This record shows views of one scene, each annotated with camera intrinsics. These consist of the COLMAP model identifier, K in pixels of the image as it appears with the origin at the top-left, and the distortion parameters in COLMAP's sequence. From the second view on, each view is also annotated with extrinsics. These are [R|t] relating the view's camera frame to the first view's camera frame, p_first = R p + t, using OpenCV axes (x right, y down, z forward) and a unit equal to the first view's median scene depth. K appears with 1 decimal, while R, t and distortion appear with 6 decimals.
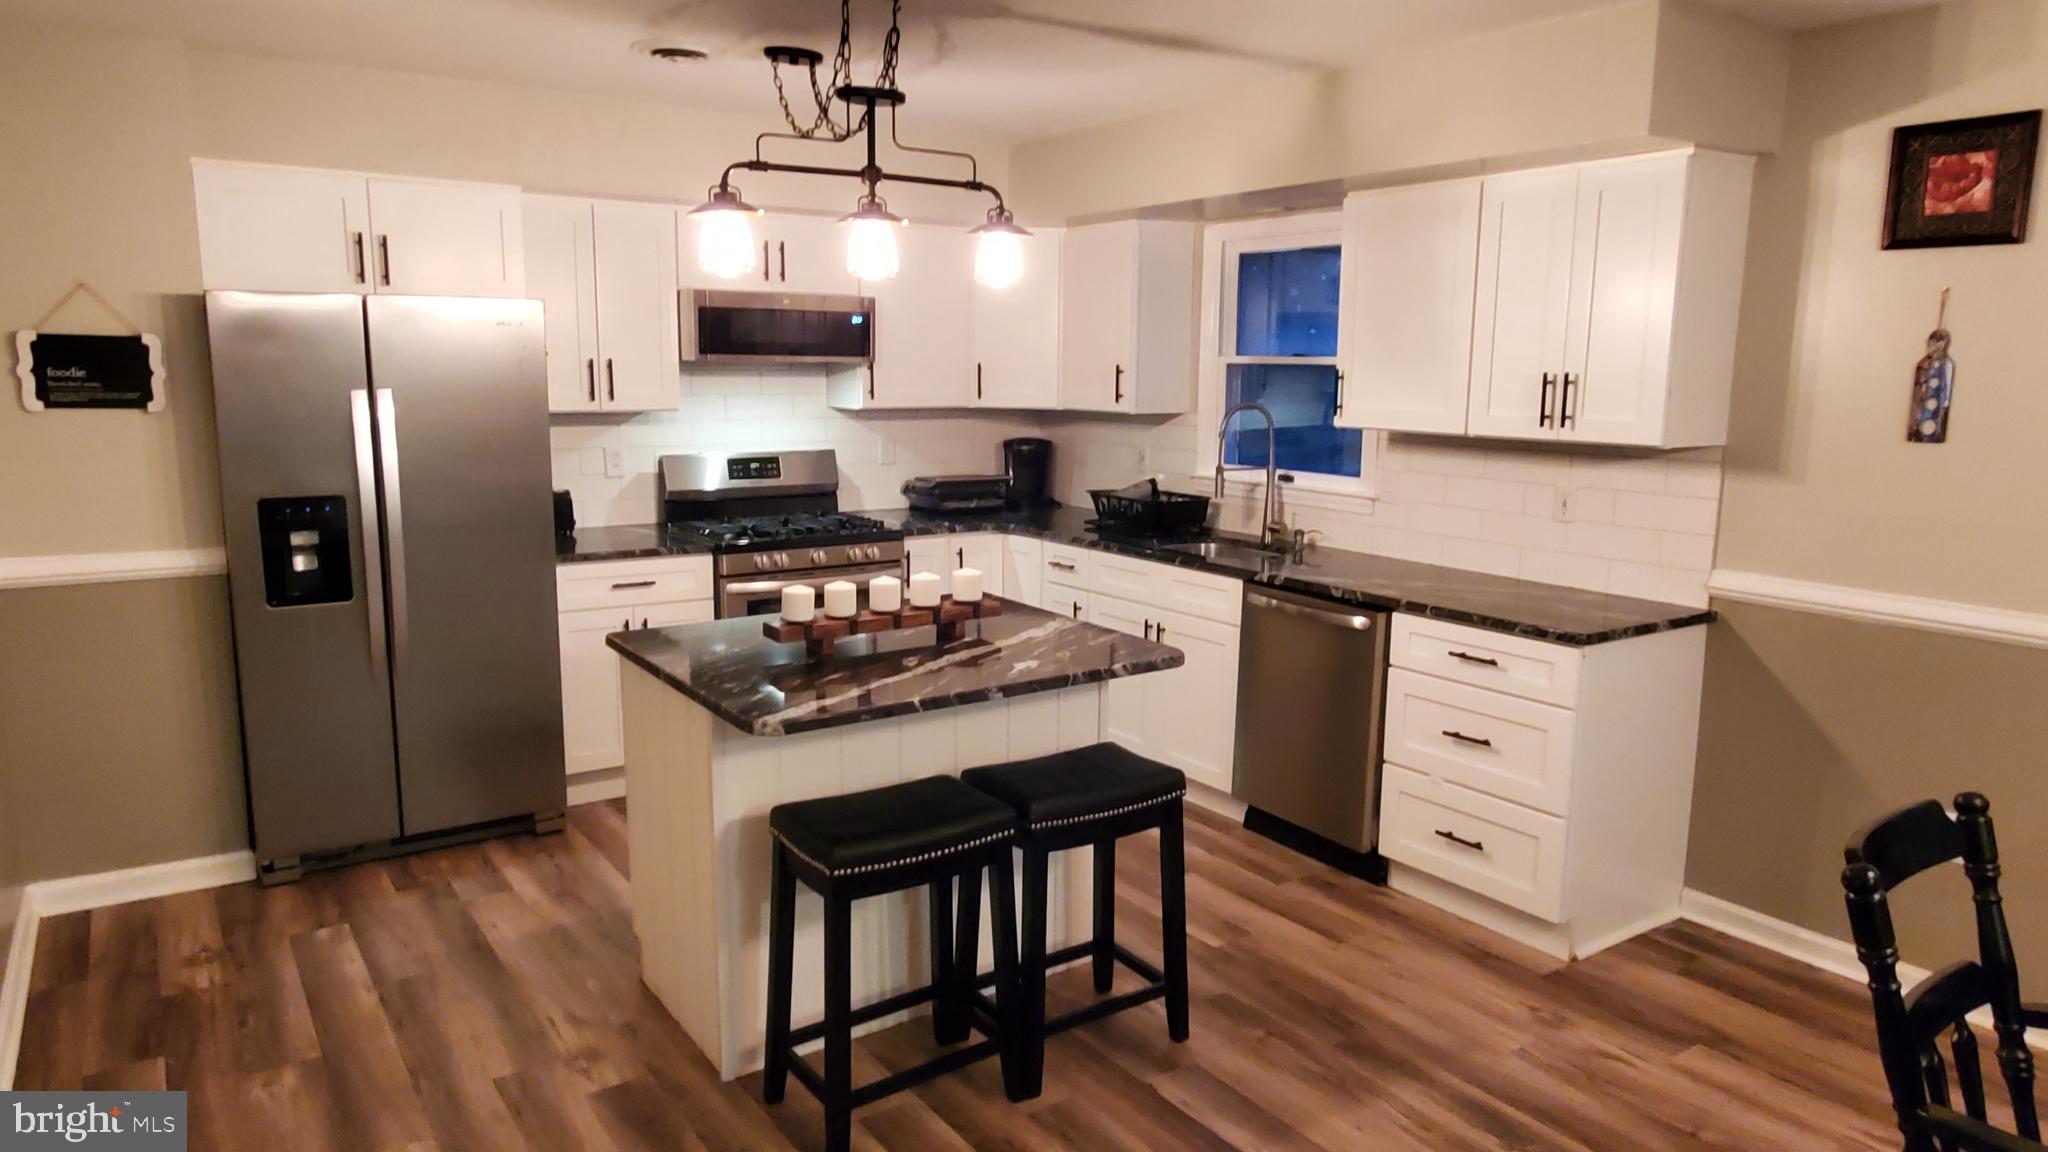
lens RADIAL K [[1298.7, 0, 1008.0], [0, 1298.7, 573.5], [0, 0, 1]] dist [-0.000467, 0.000693]
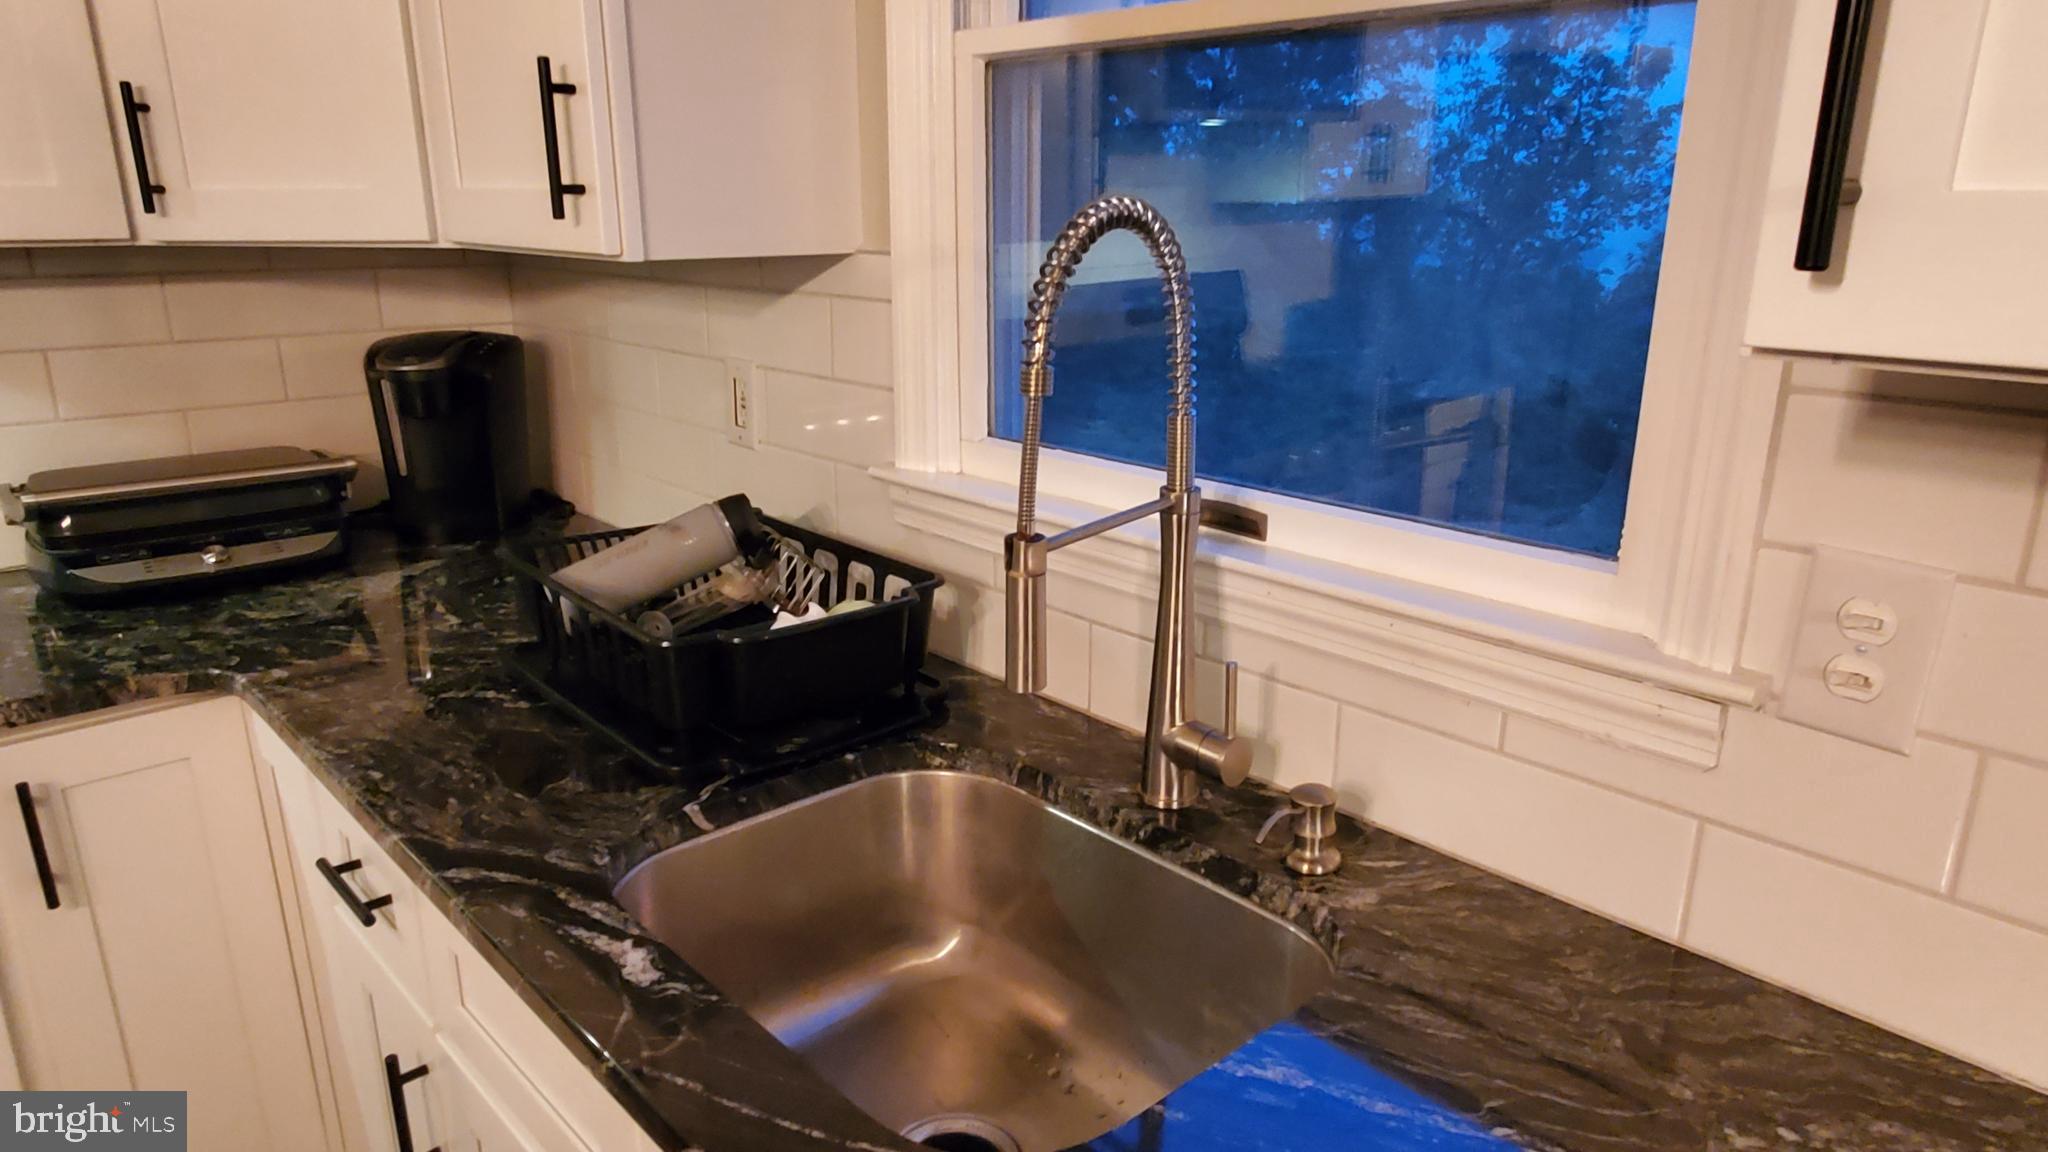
lens RADIAL K [[1298.7, 0, 1008.0], [0, 1298.7, 573.5], [0, 0, 1]] dist [-0.000467, 0.000693]
pose [[0.990782, -0.047595, 0.126832, 0.188482], [0.031669, 0.991683, 0.124749, -0.127476], [-0.131714, -0.119582, 0.984048, 1.020575]]
